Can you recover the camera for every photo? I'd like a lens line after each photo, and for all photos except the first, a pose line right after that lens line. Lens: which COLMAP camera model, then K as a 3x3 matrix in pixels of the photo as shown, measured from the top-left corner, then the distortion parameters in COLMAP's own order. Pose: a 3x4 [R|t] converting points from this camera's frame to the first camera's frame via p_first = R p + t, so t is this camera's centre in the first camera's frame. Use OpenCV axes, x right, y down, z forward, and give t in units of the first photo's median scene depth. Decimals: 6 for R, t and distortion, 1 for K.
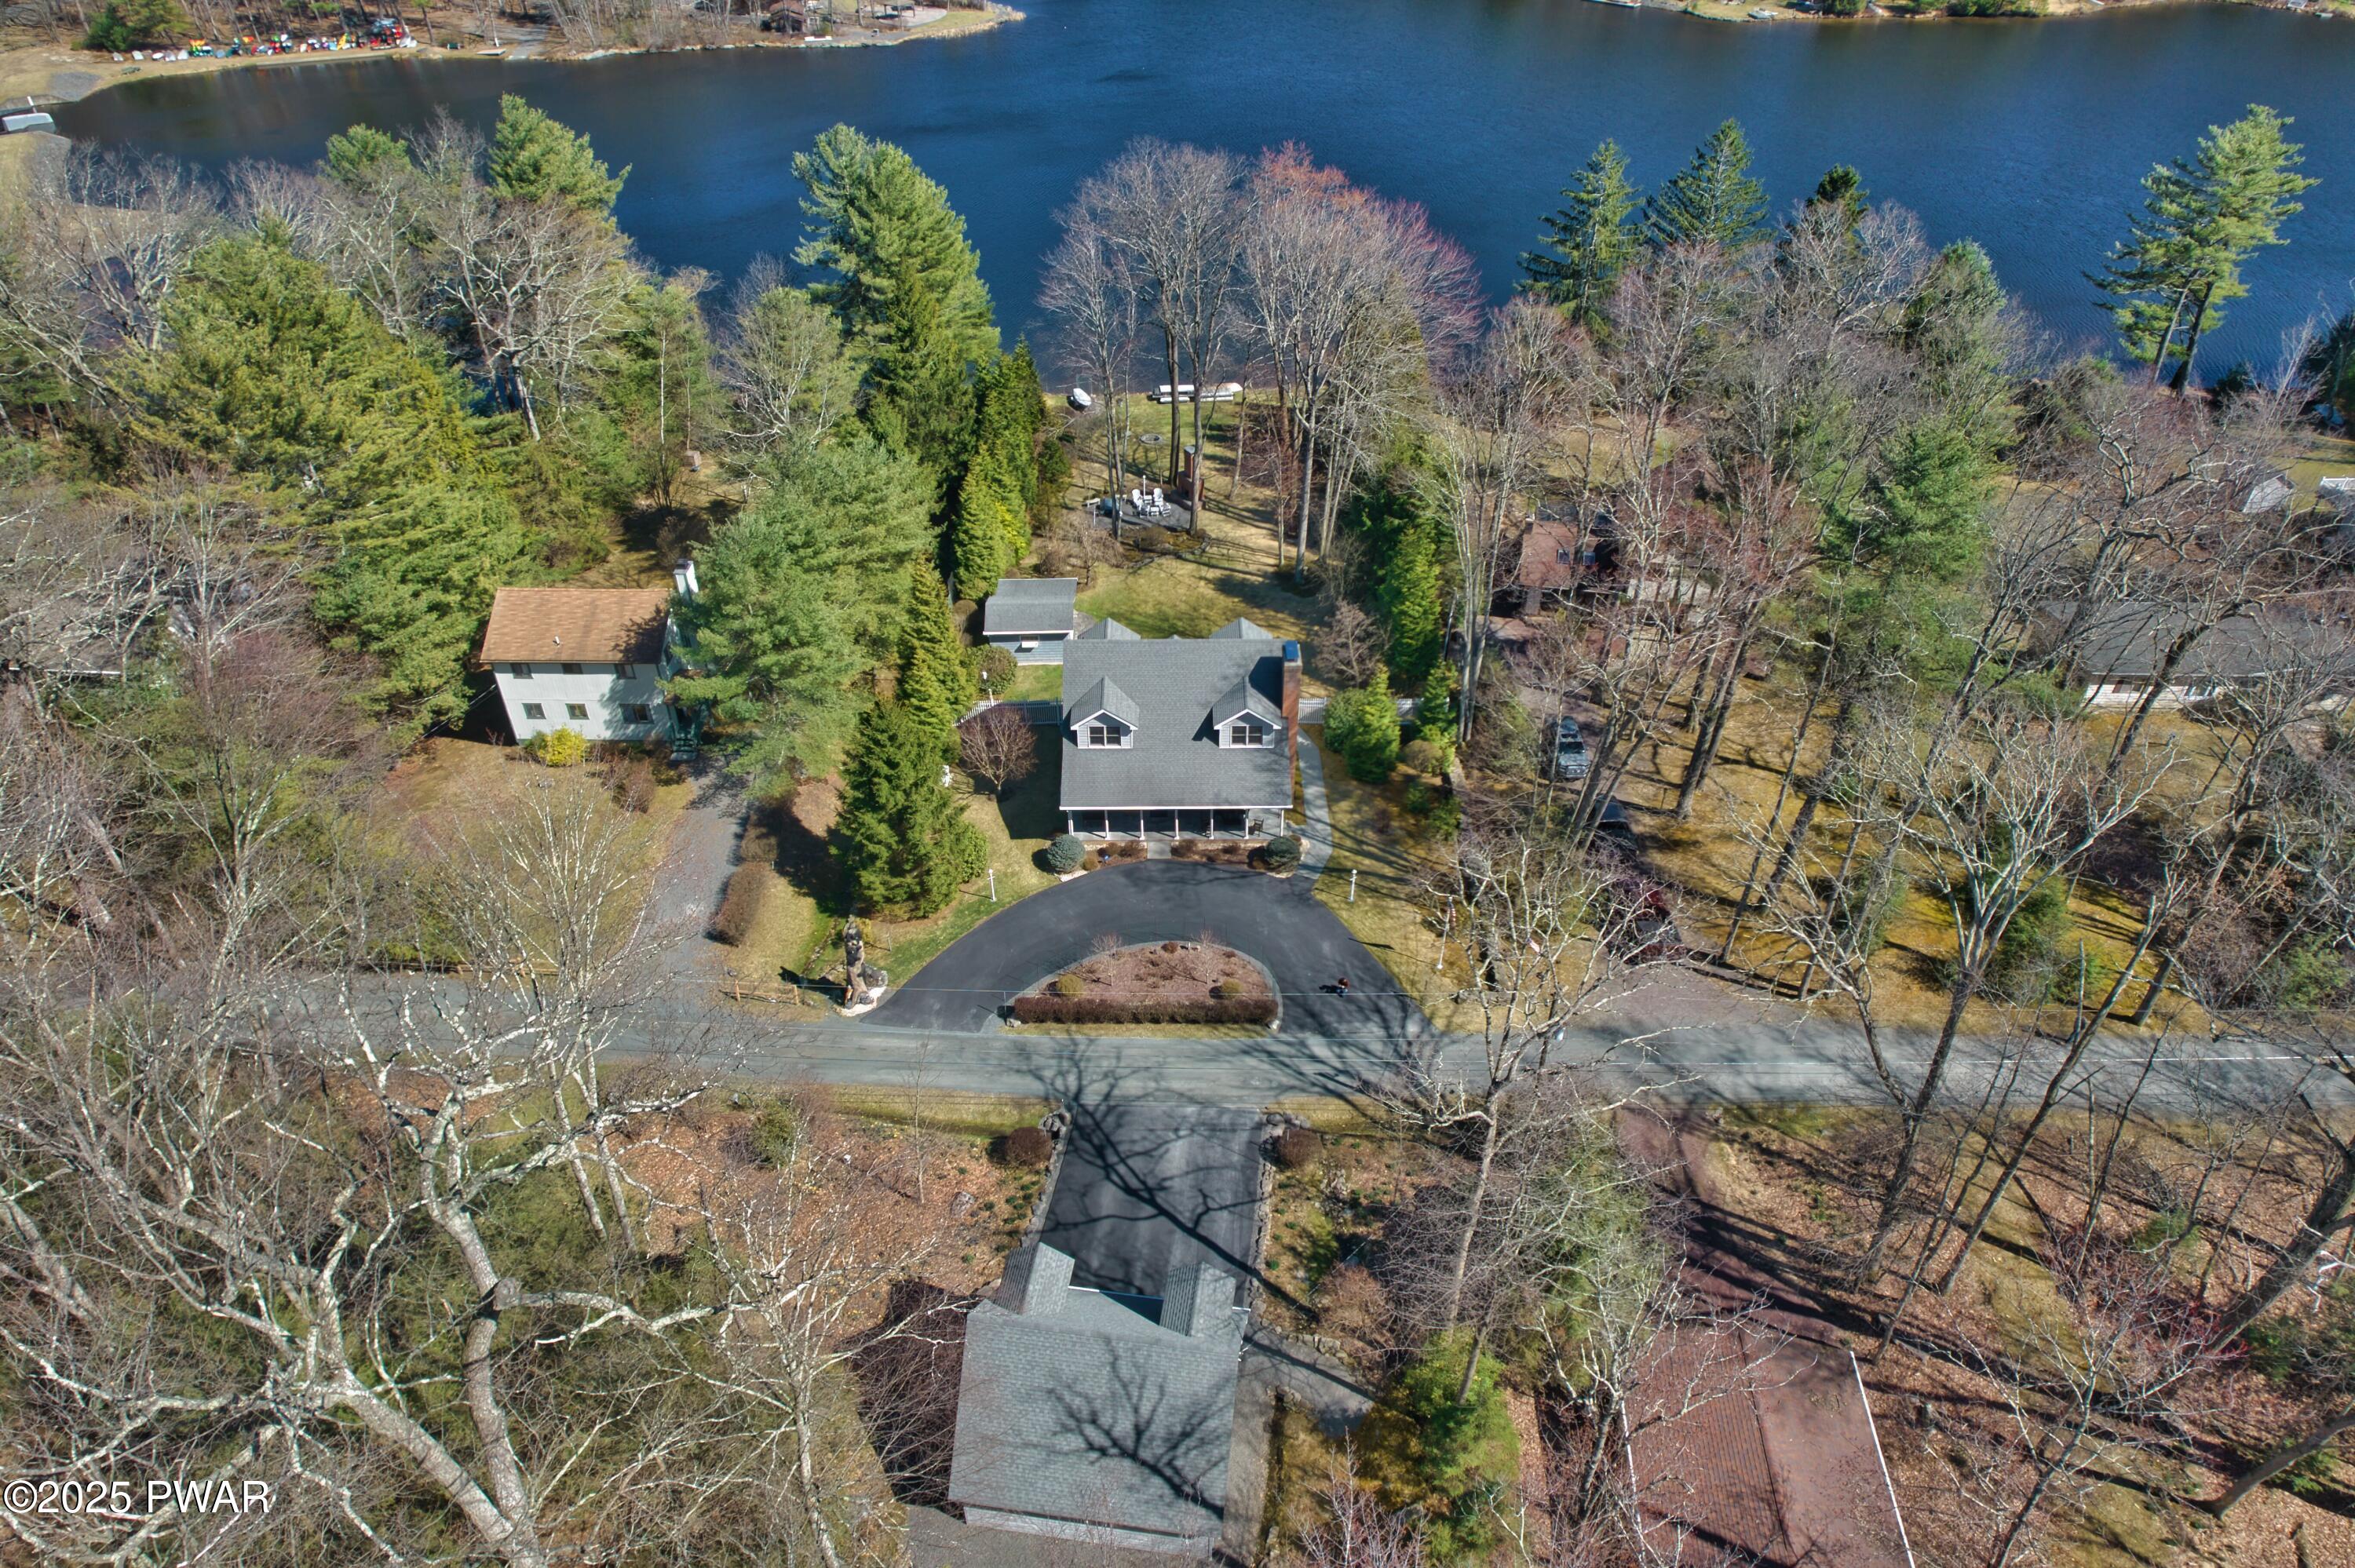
lens RADIAL K [[1527.3, 0, 1185.1], [0, 1527.3, 806.9], [0, 0, 1]] dist [-0.082032, 0.077770]
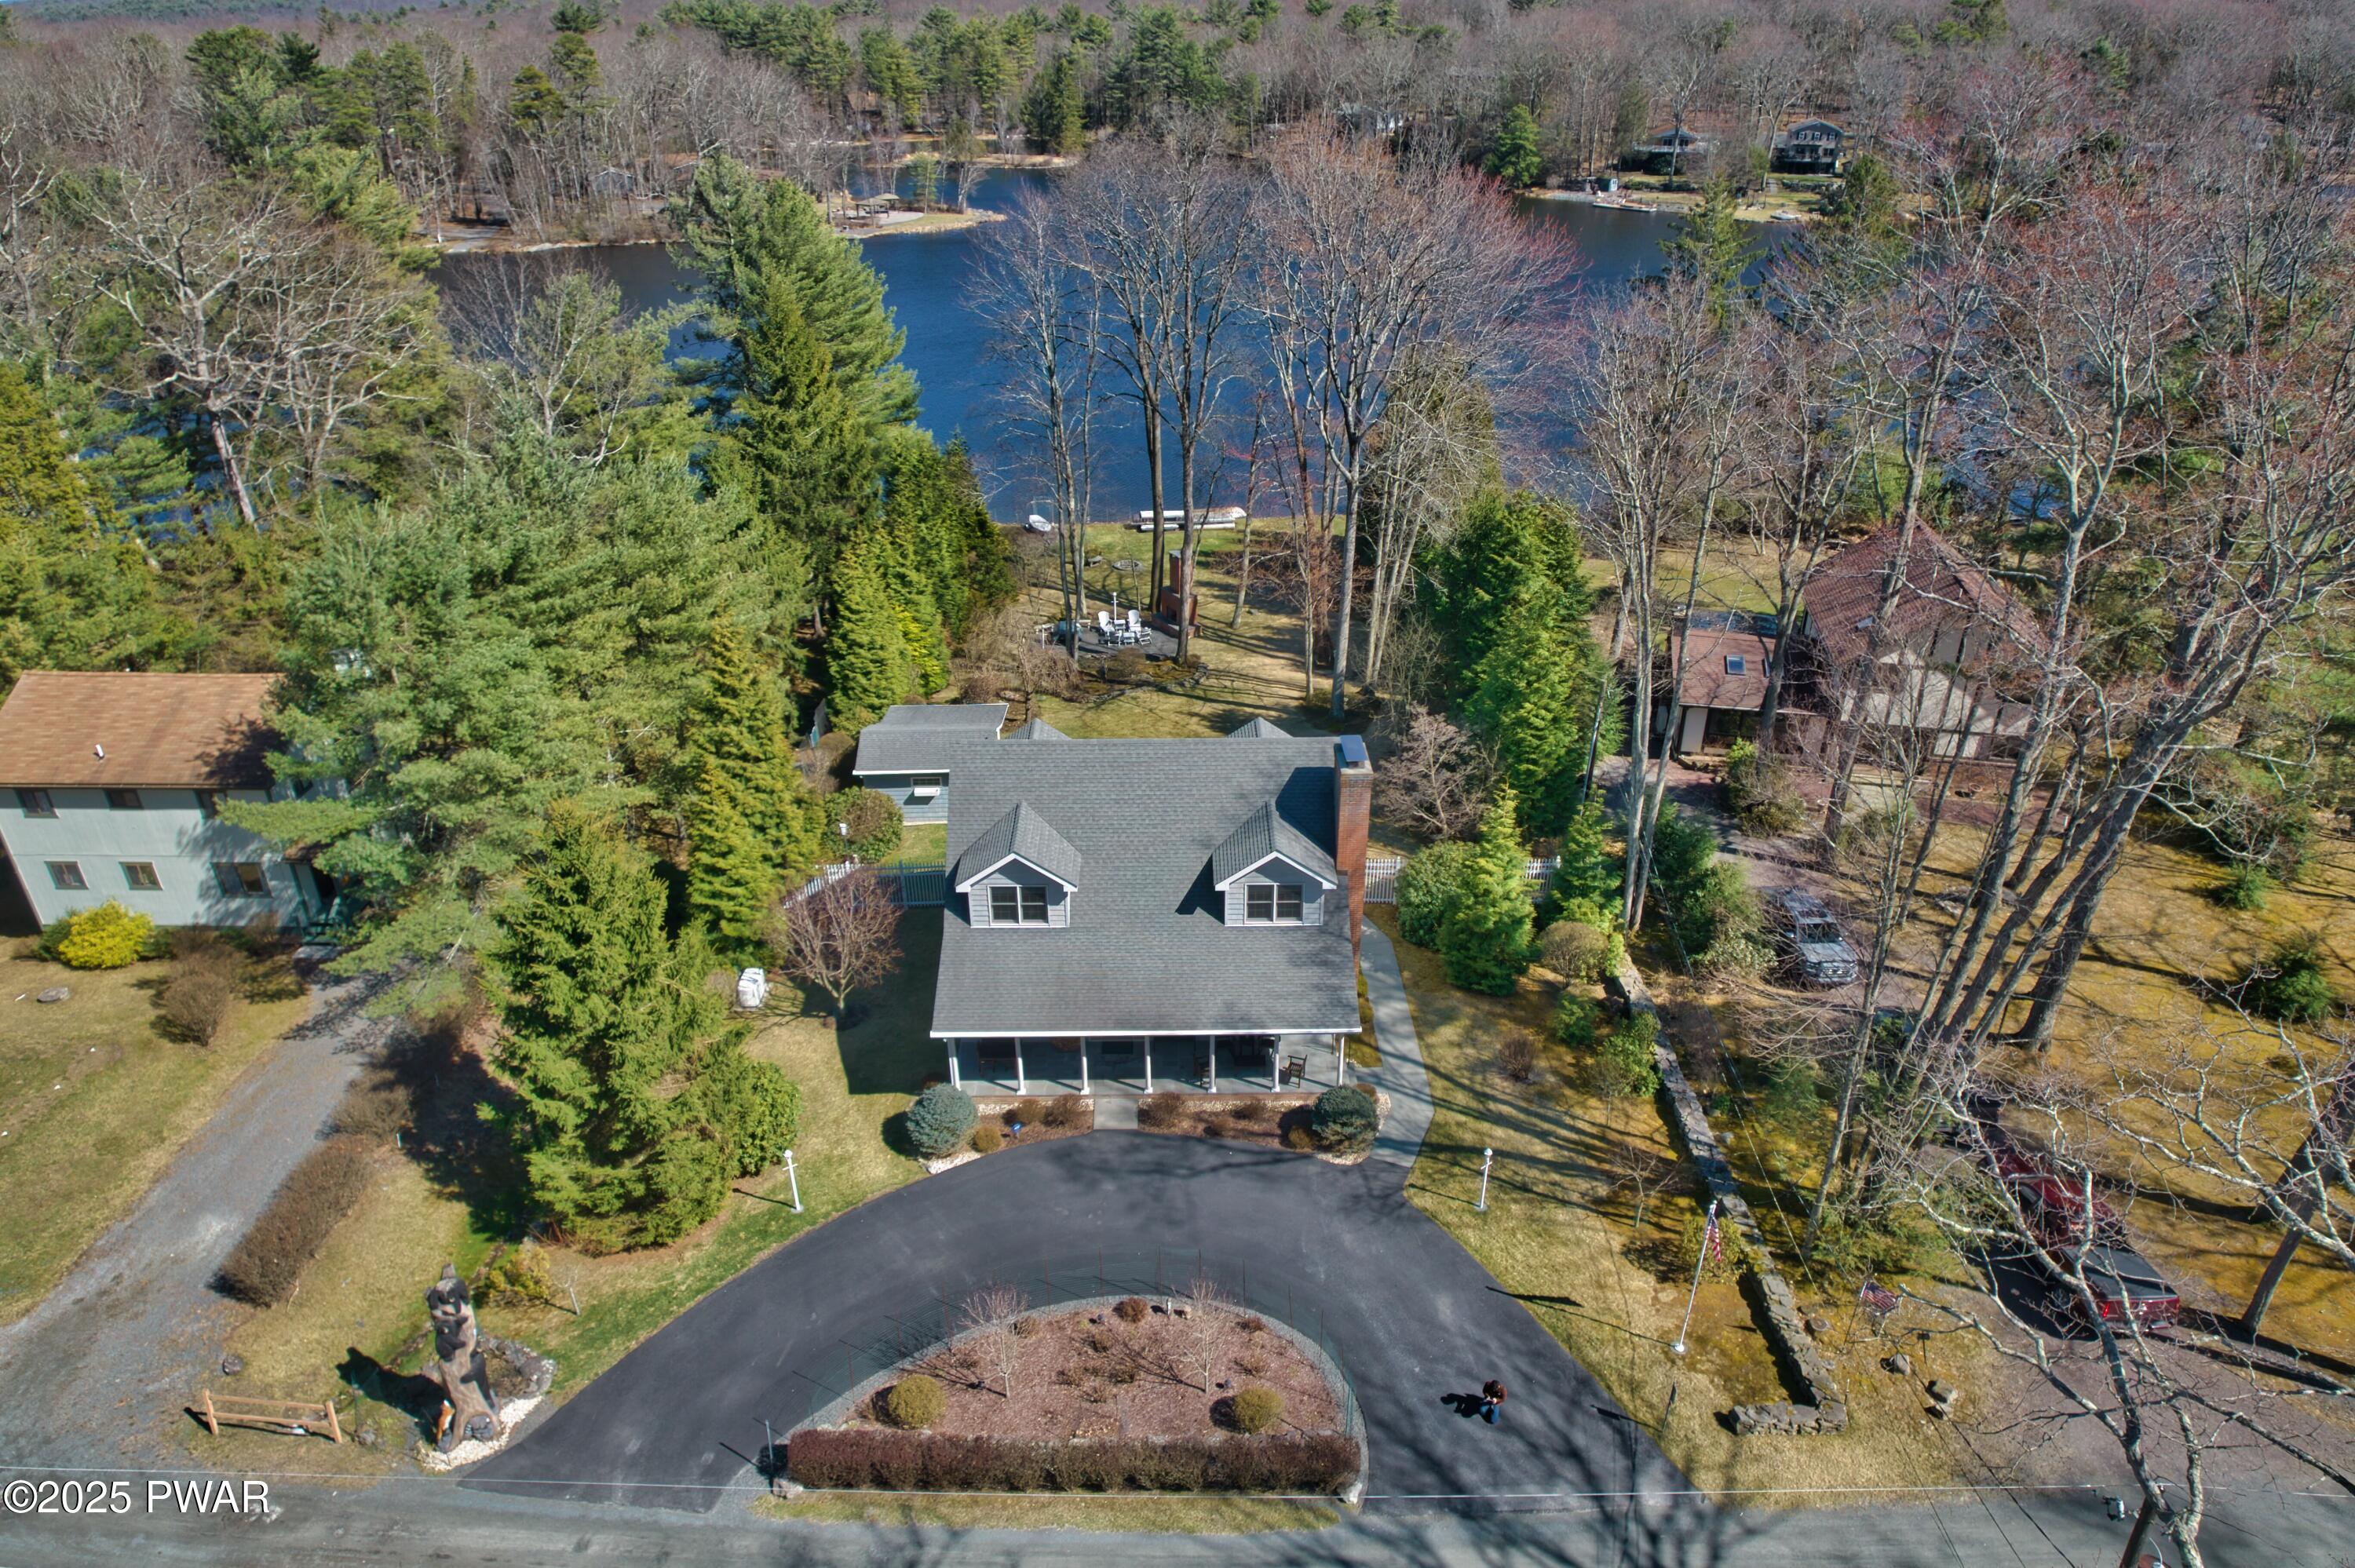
lens RADIAL K [[1527.3, 0, 1185.1], [0, 1527.3, 806.9], [0, 0, 1]] dist [-0.082032, 0.077770]
pose [[0.999989, -0.003975, 0.002330, 0.006684], [0.004325, 0.984189, -0.177067, 0.016790], [-0.001589, 0.177075, 0.984196, 0.443964]]
